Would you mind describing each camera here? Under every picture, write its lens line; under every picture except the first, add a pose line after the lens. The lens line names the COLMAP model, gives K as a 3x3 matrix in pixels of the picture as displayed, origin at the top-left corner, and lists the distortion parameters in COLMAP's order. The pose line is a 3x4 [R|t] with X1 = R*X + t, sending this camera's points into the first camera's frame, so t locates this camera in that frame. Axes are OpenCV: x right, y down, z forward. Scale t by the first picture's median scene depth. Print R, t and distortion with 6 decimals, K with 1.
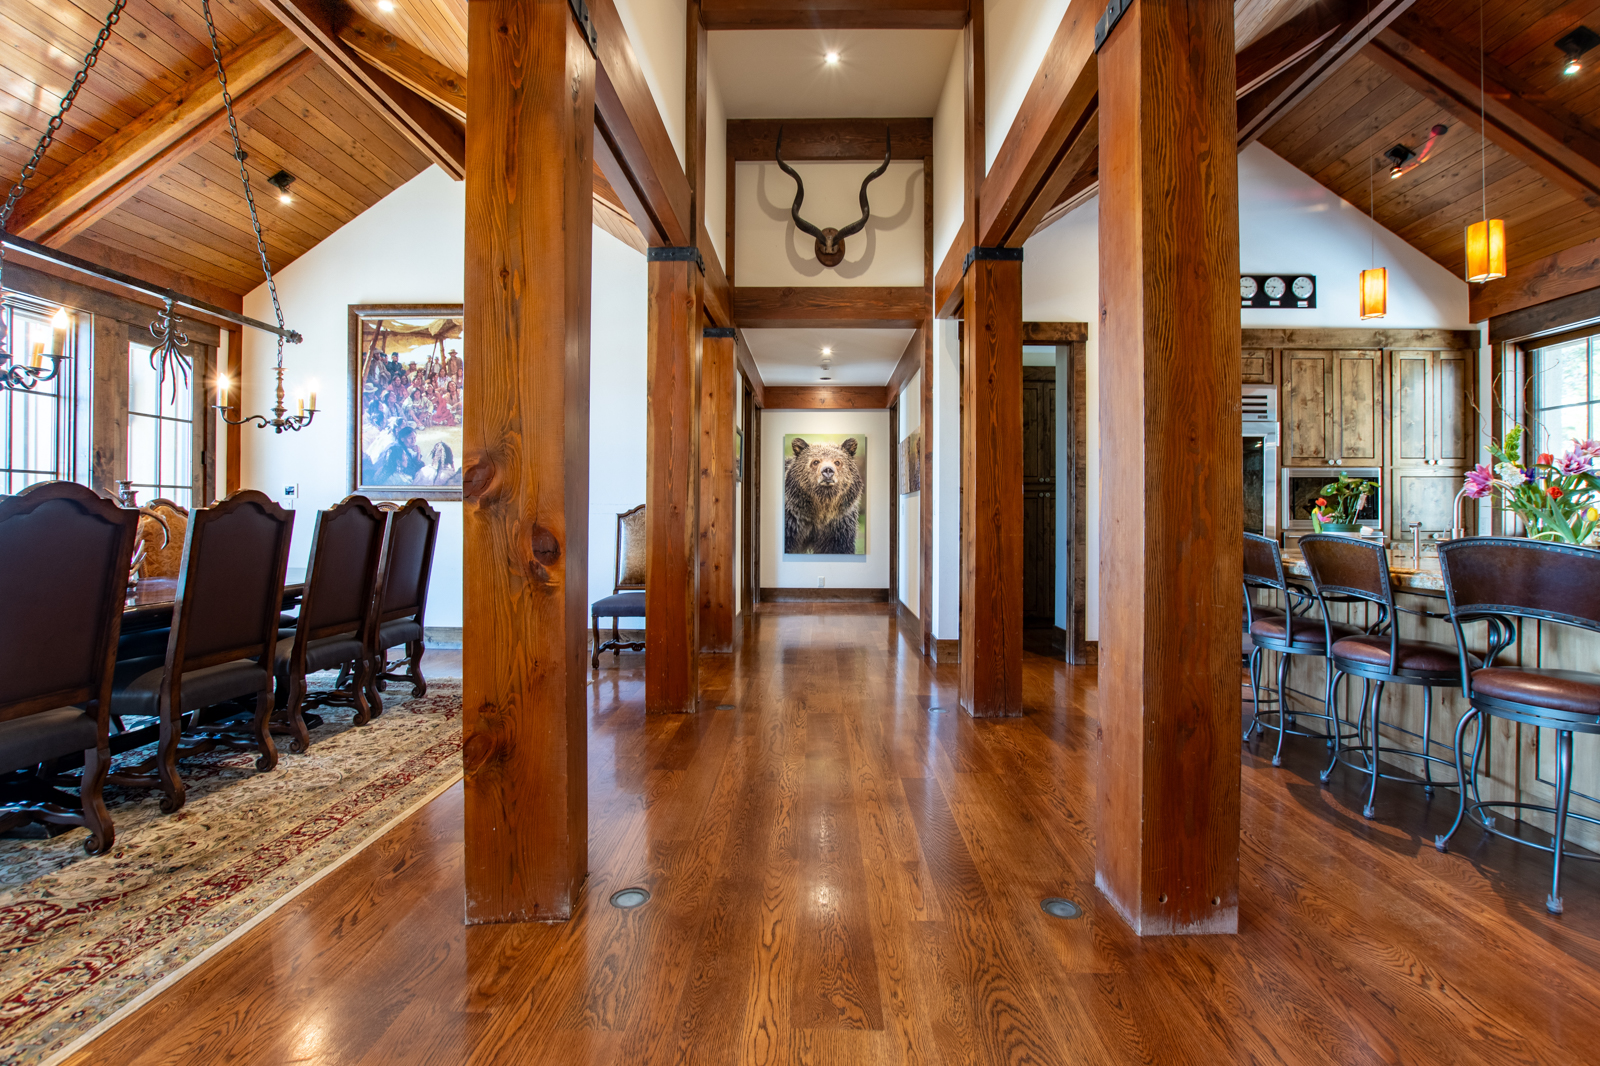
lens RADIAL K [[689.9, 0, 799.6], [0, 689.9, 512.0], [0, 0, 1]] dist [-0.002883, 0.000299]
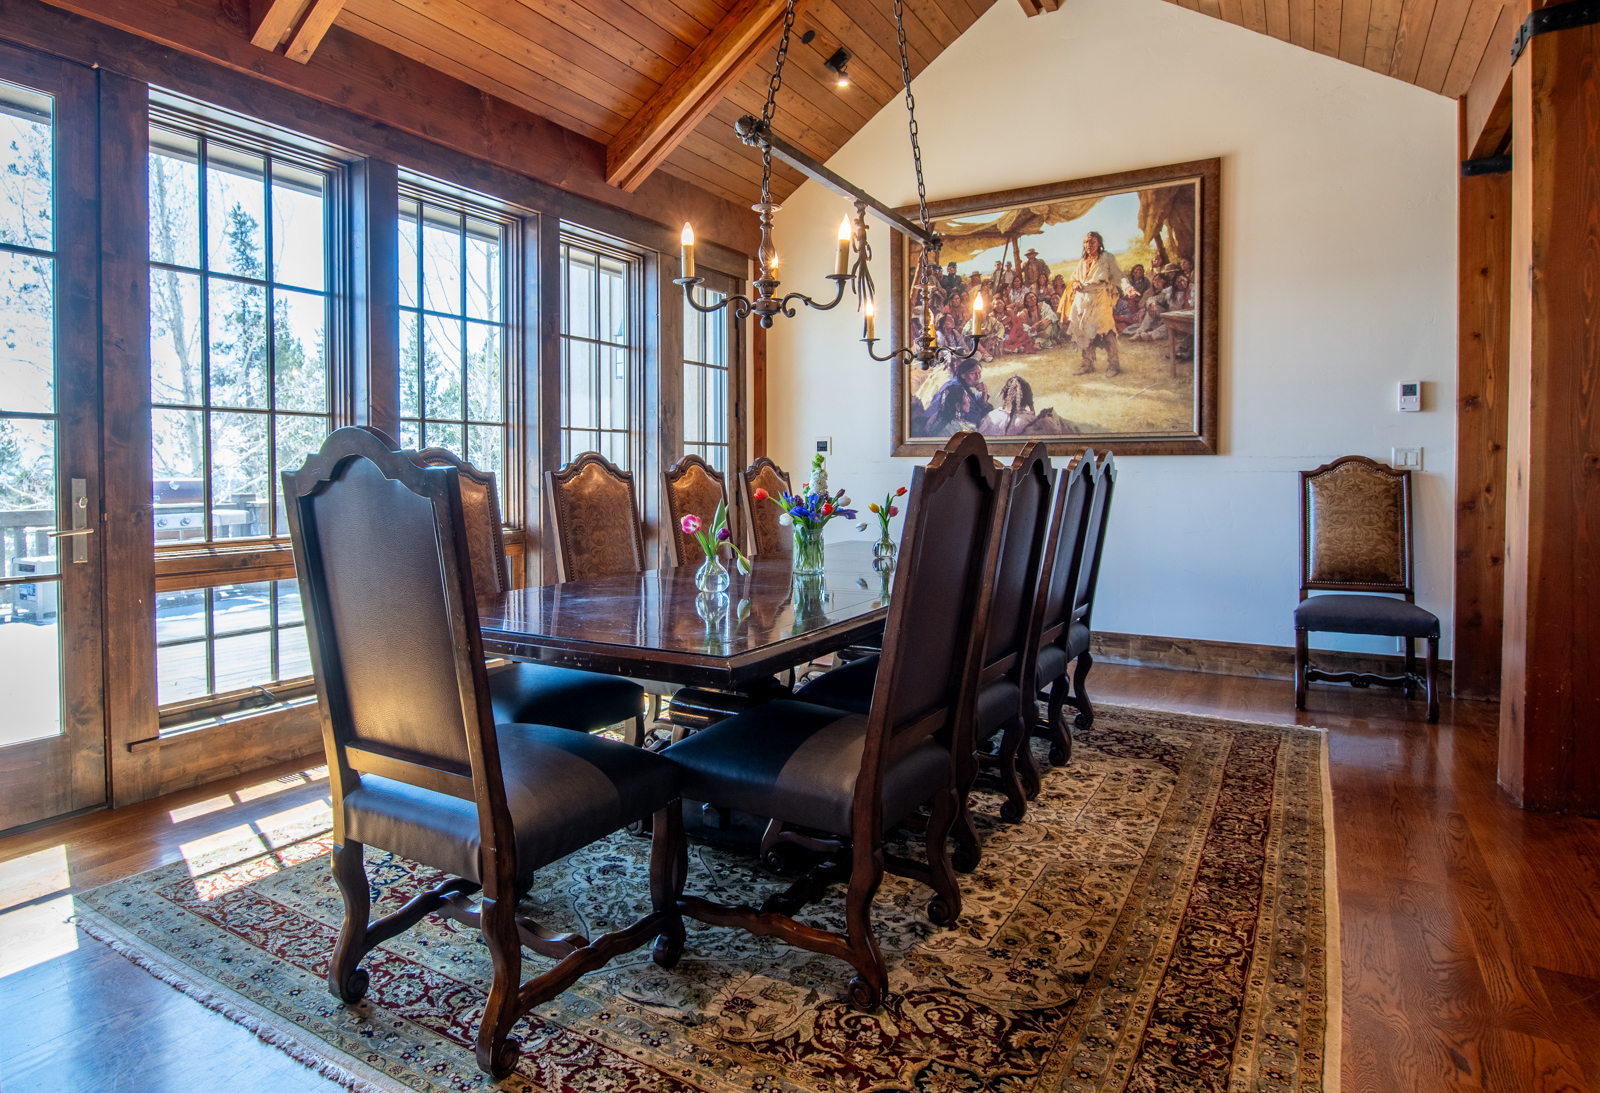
lens RADIAL K [[911.3, 0, 800.4], [0, 911.3, 499.7], [0, 0, 1]] dist [-0.022878, -0.000609]
pose [[0.884775, 0.006767, -0.465970, -0.357007], [0.009155, 0.999449, 0.031897, -0.002961], [0.465929, -0.032488, 0.884226, 0.028174]]
